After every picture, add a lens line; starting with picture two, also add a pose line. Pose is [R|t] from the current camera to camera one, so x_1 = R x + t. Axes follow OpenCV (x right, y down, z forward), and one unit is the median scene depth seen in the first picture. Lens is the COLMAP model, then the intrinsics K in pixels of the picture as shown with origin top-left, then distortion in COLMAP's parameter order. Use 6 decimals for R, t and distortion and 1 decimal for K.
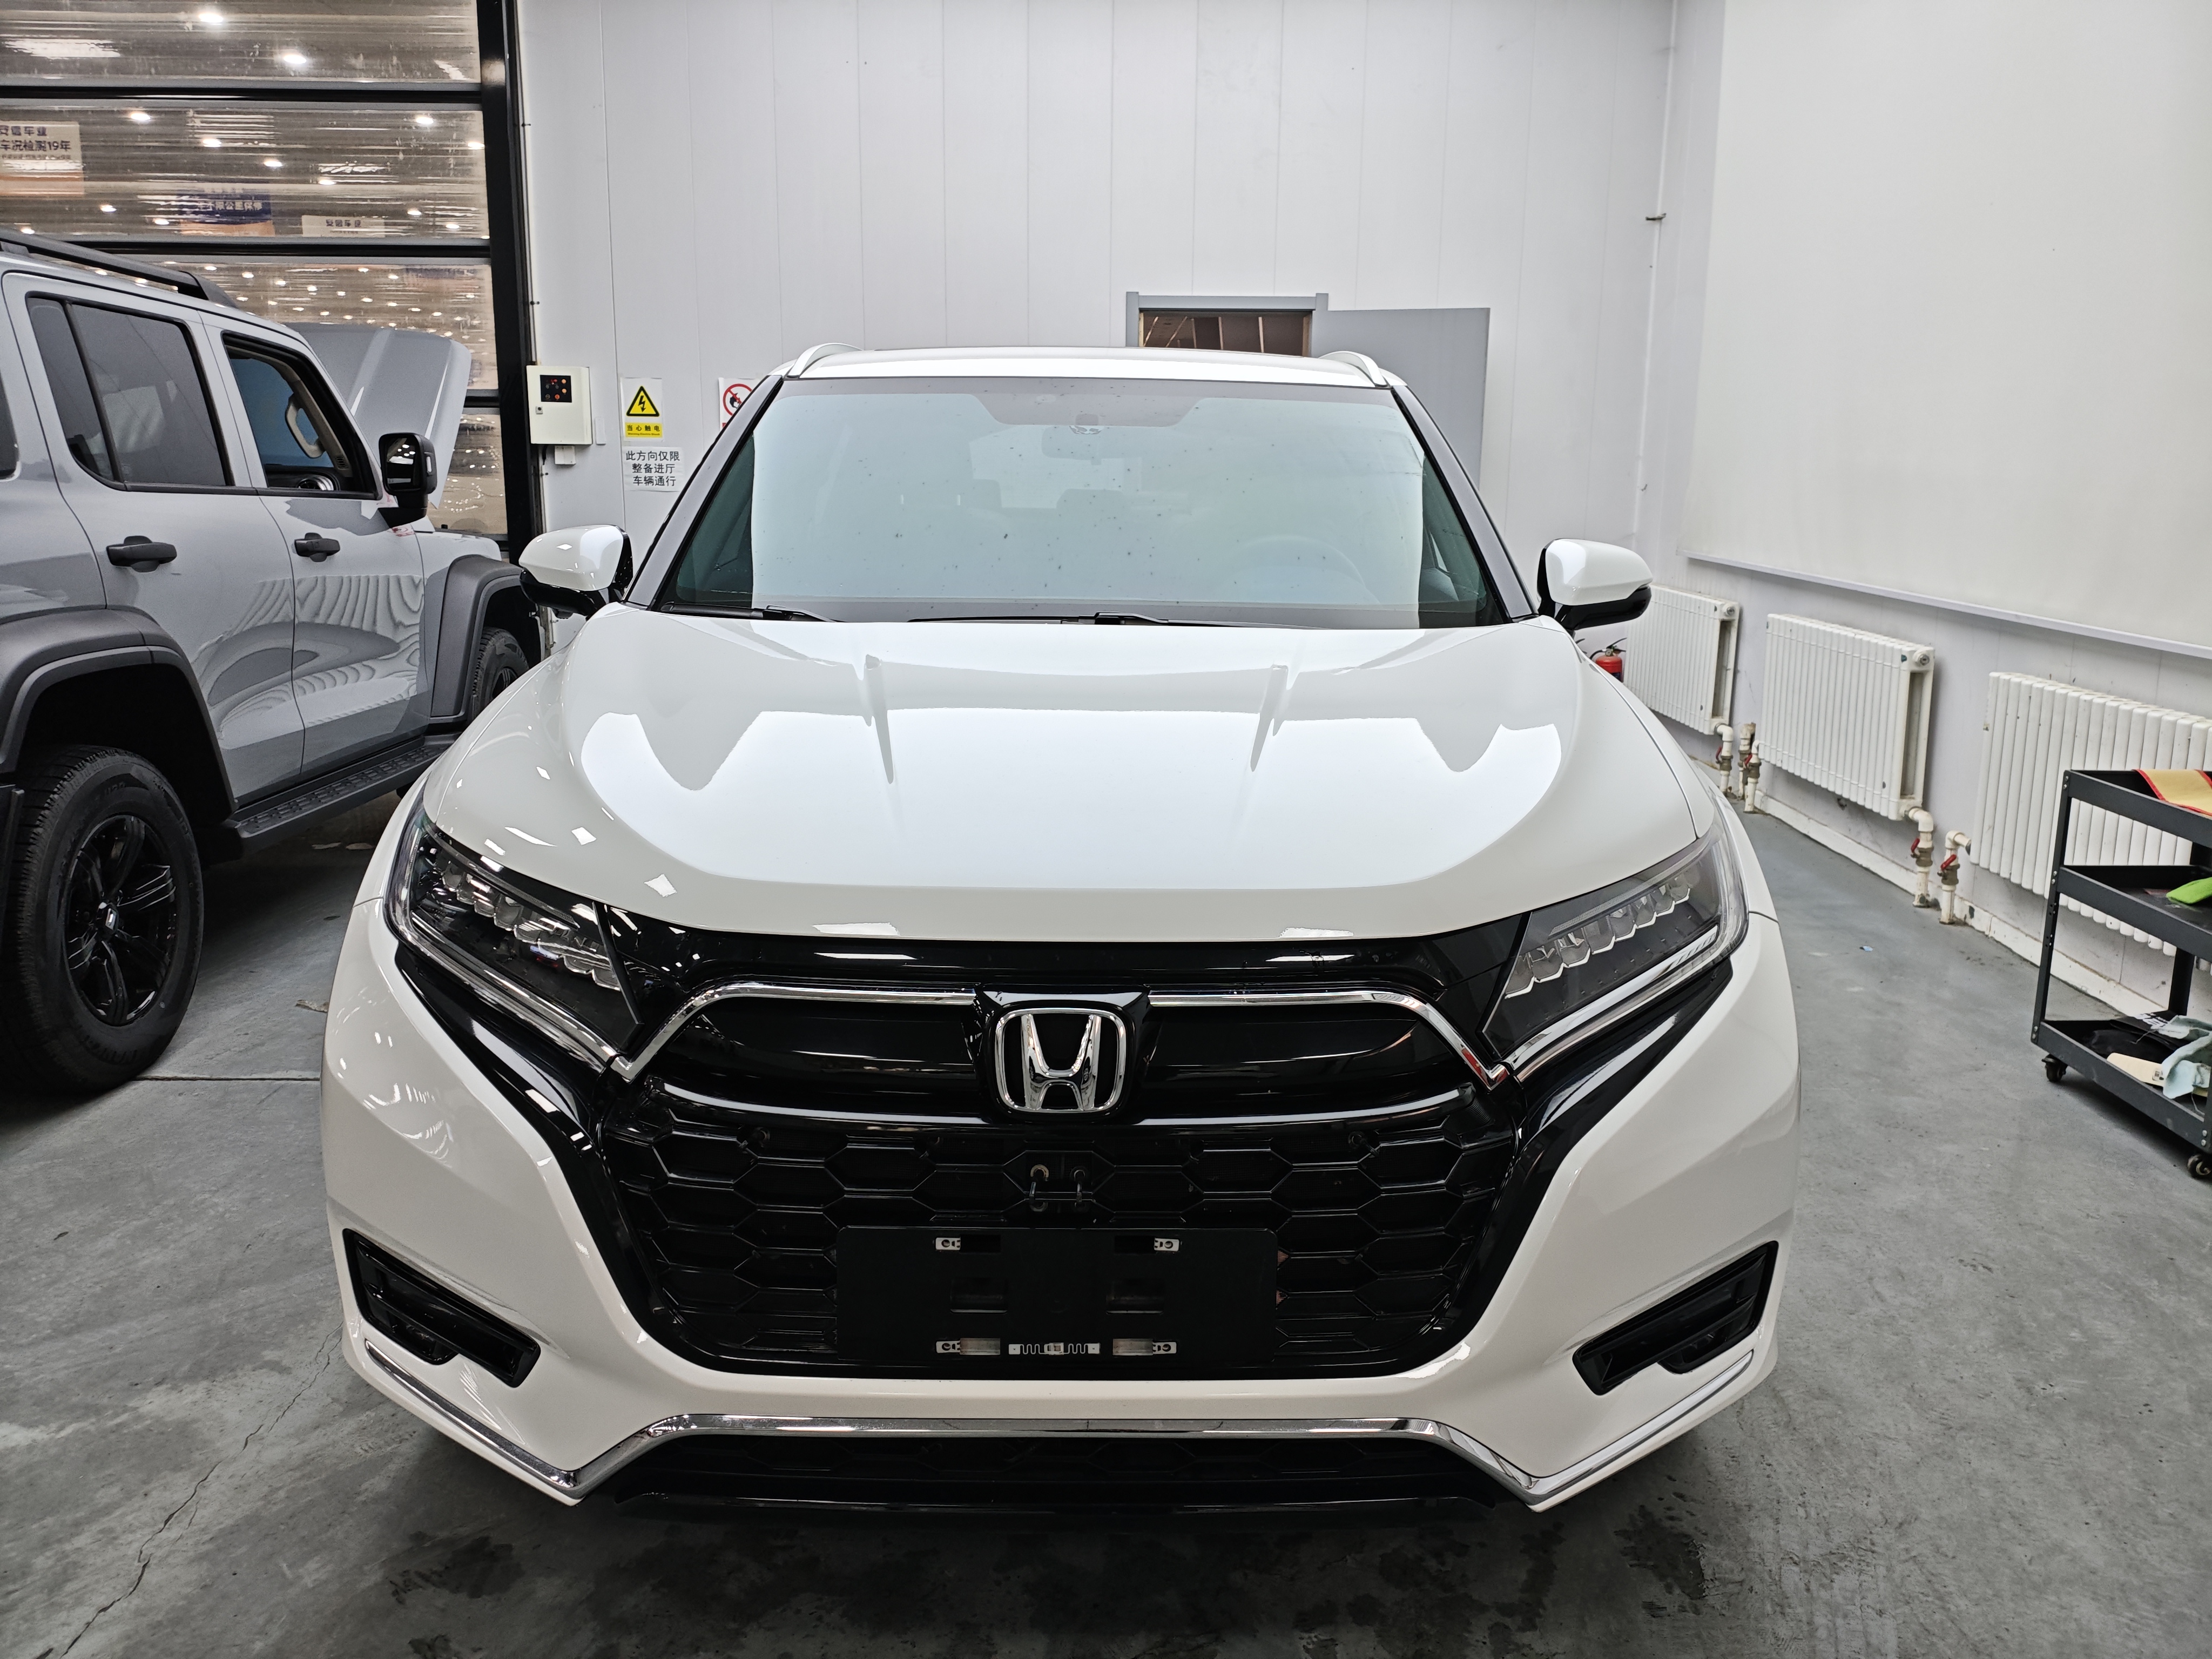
lens RADIAL K [[1684.2, 0, 1115.9], [0, 1684.2, 818.4], [0, 0, 1]] dist [0.071215, -0.165483]
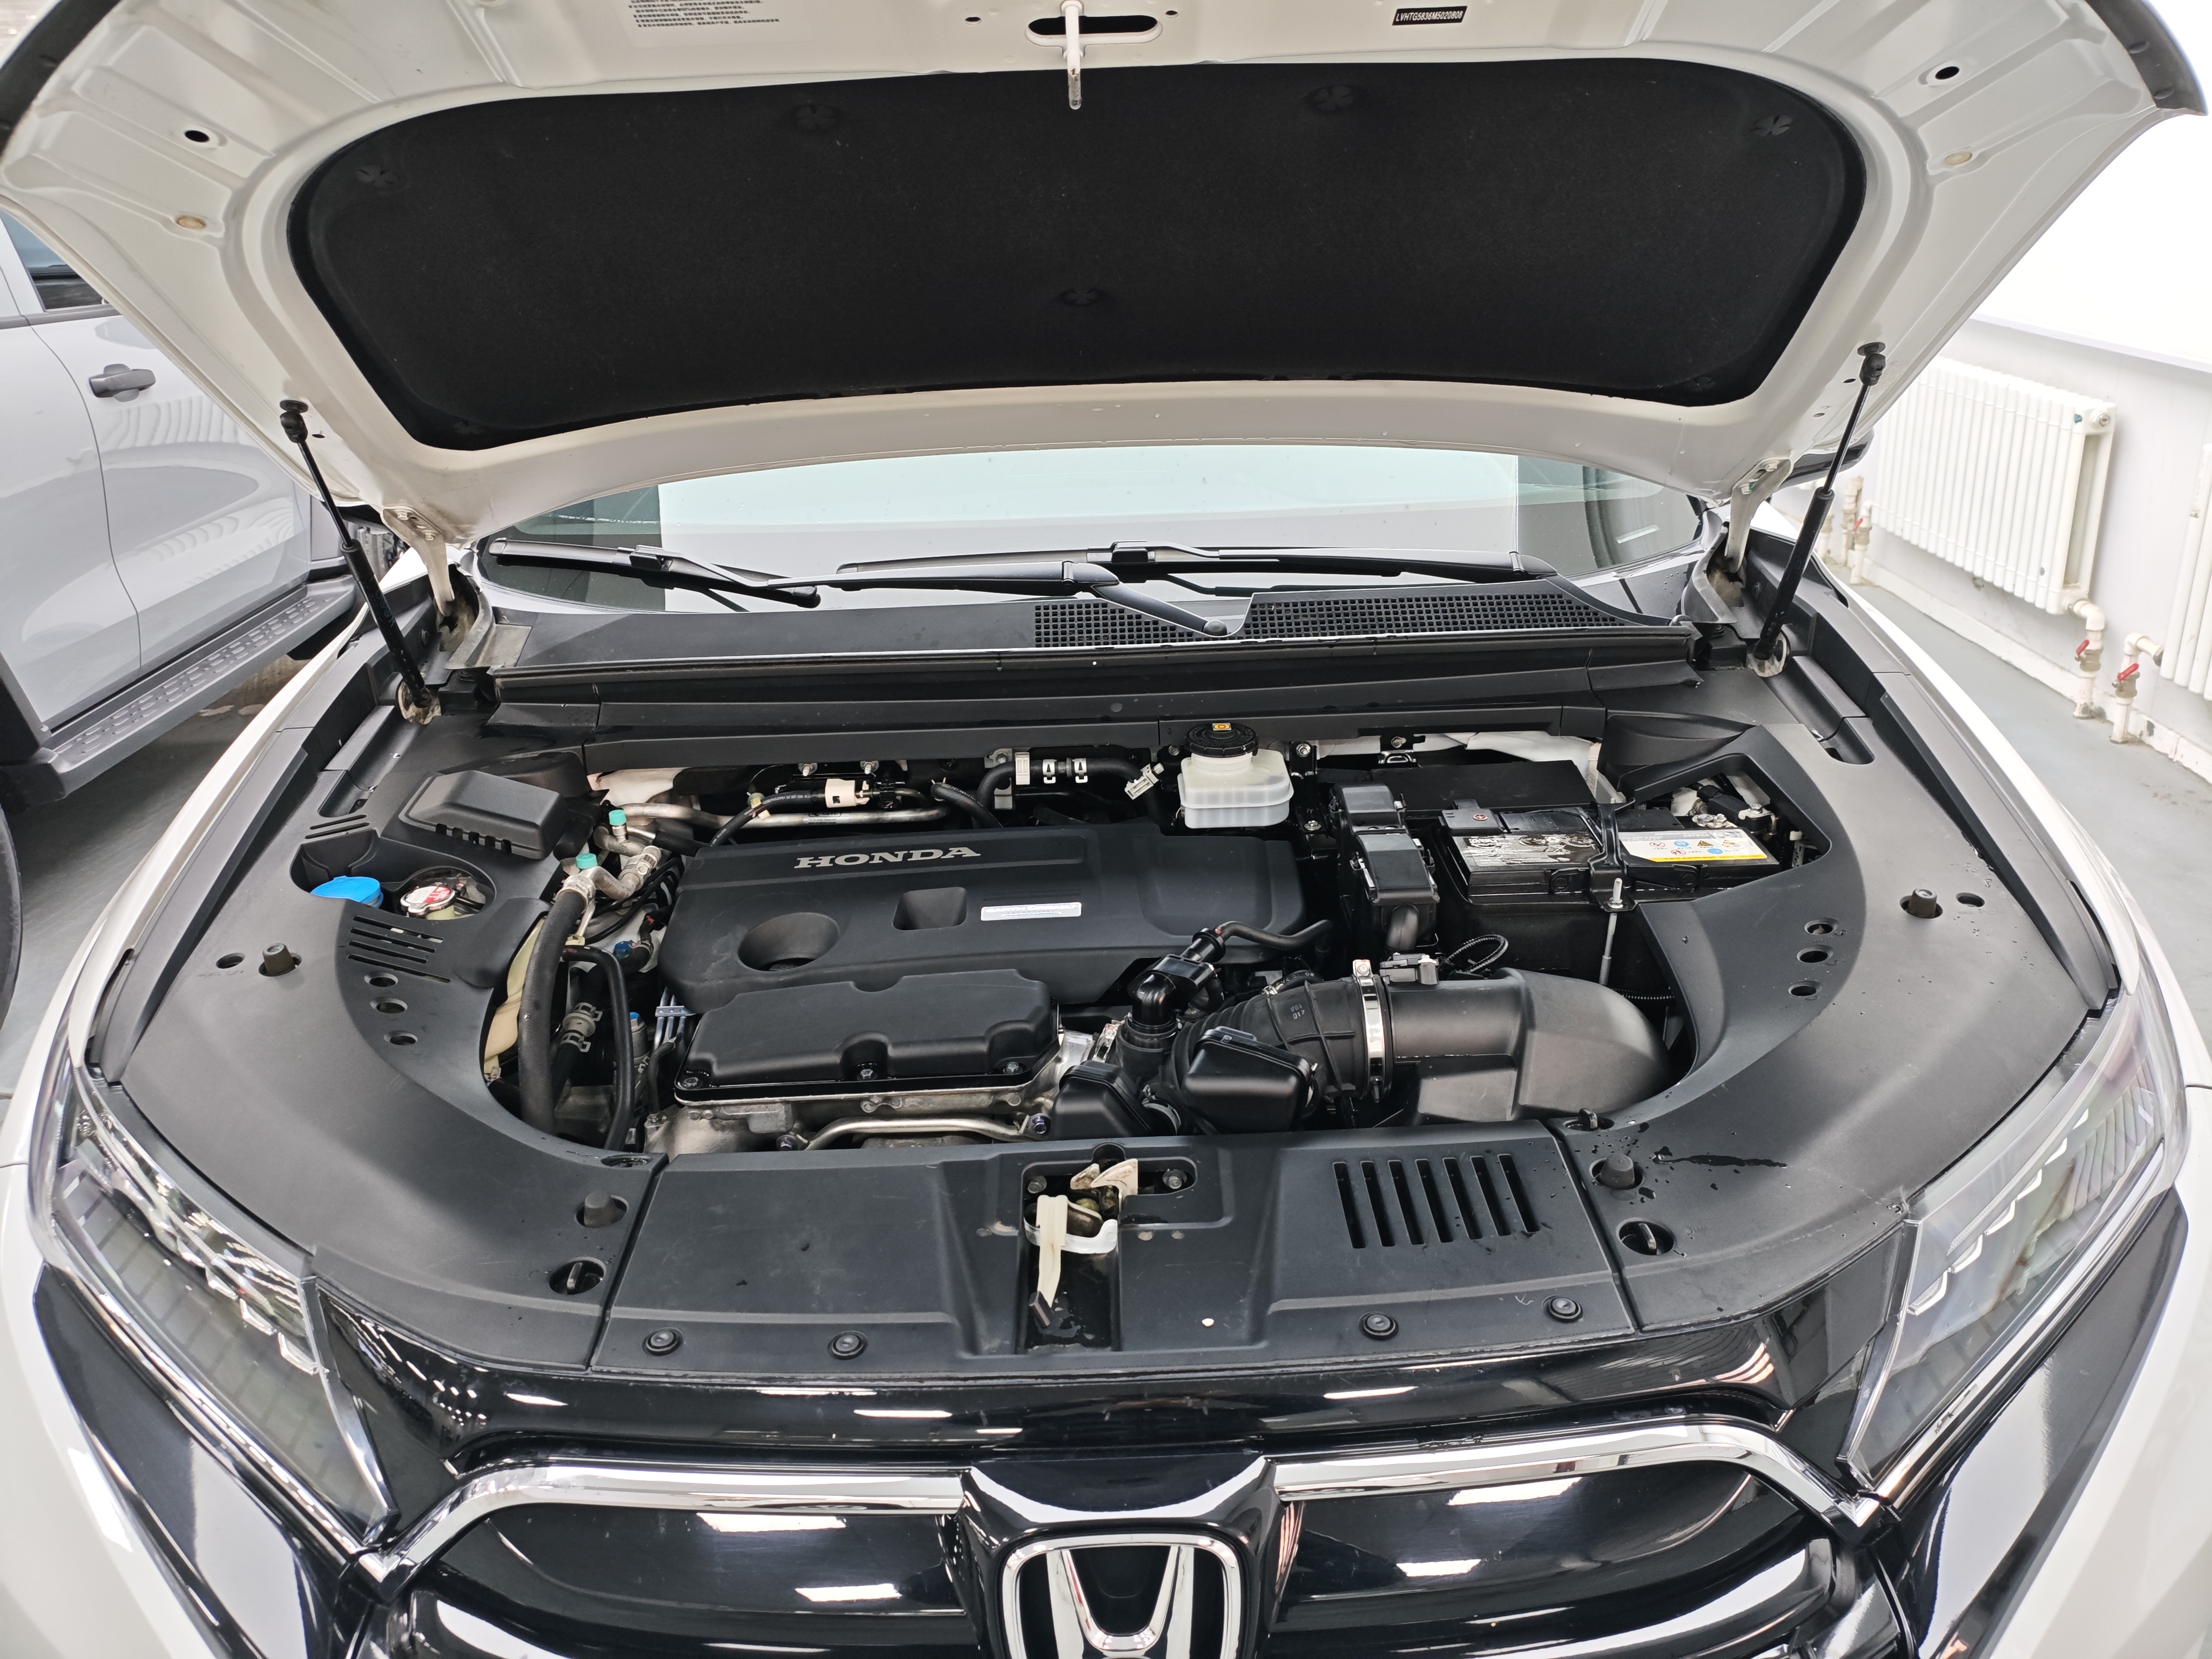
lens RADIAL K [[1728.1, 0, 1106.0], [0, 1728.1, 829.5], [0, 0, 1]] dist [-0.010494, -0.000177]
pose [[0.999033, -0.042737, -0.010283, -0.006554], [0.043866, 0.984320, 0.170848, -0.064679], [0.002820, -0.171134, 0.985244, 0.150413]]
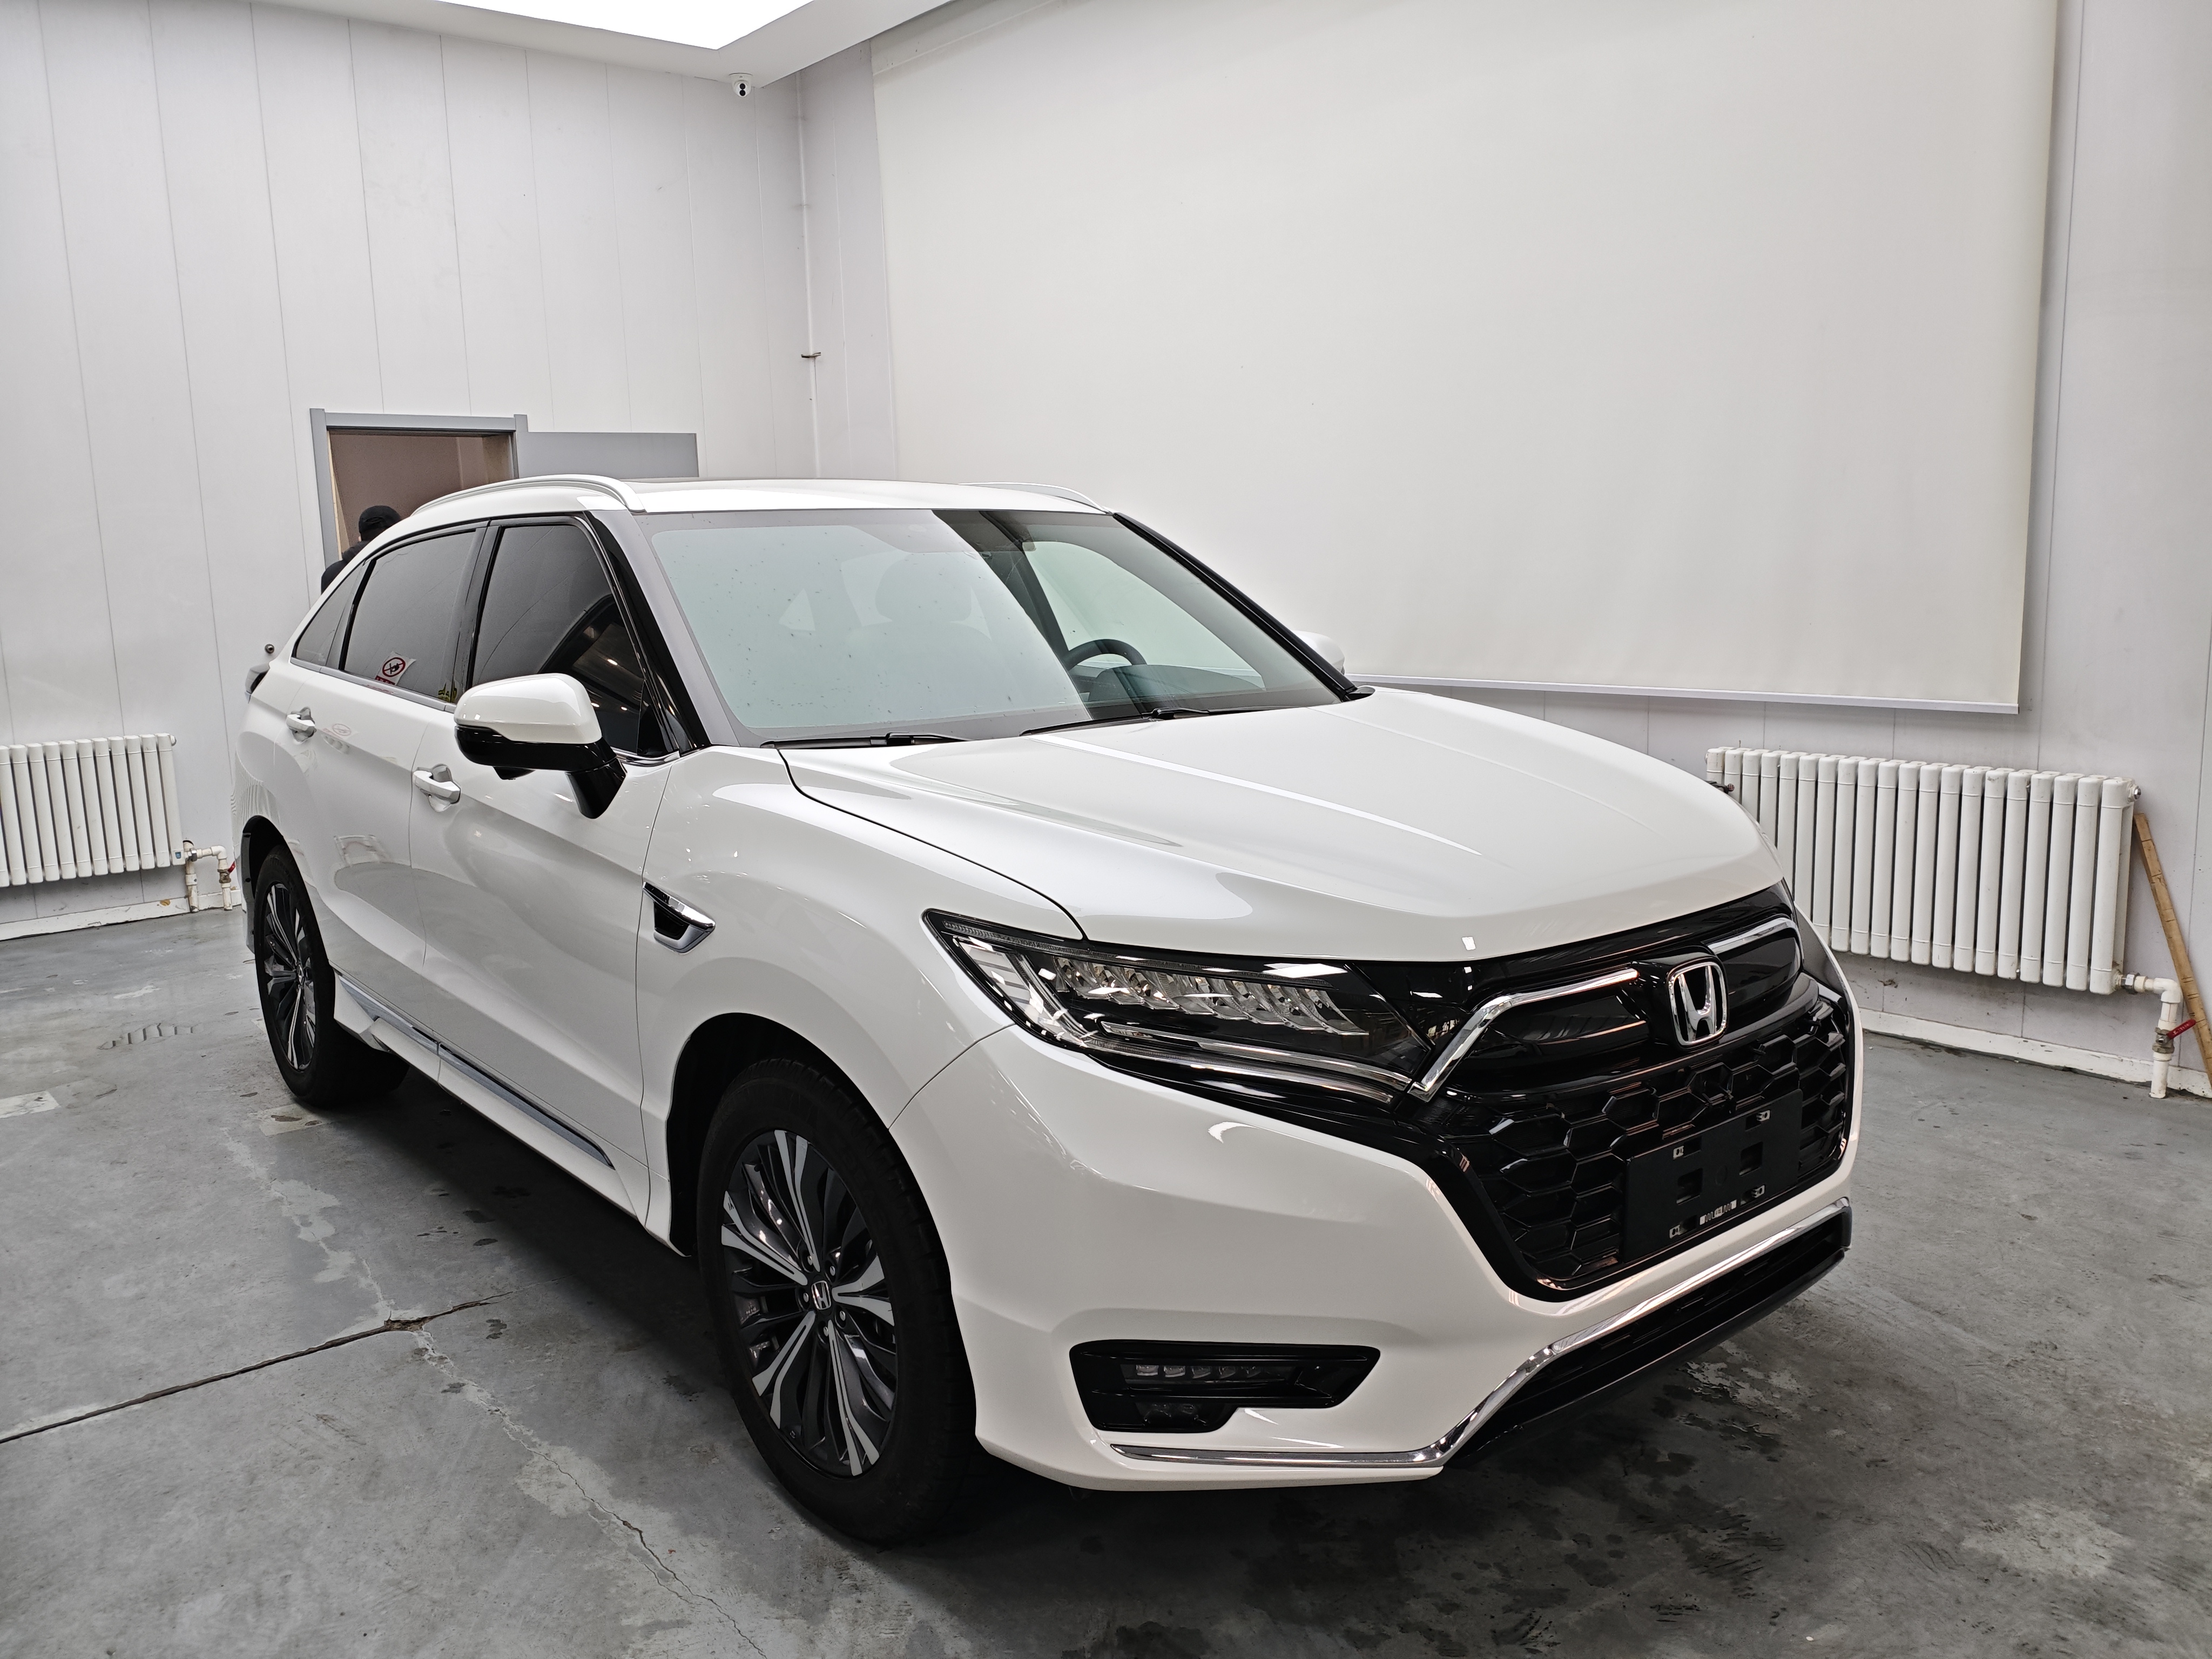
lens RADIAL K [[1728.1, 0, 1106.0], [0, 1728.1, 829.5], [0, 0, 1]] dist [-0.010494, -0.000177]
pose [[0.776742, -0.123555, 0.617580, -0.395630], [0.160893, 0.986960, -0.004903, -0.021502], [-0.608921, 0.103172, 0.786493, 0.052199]]
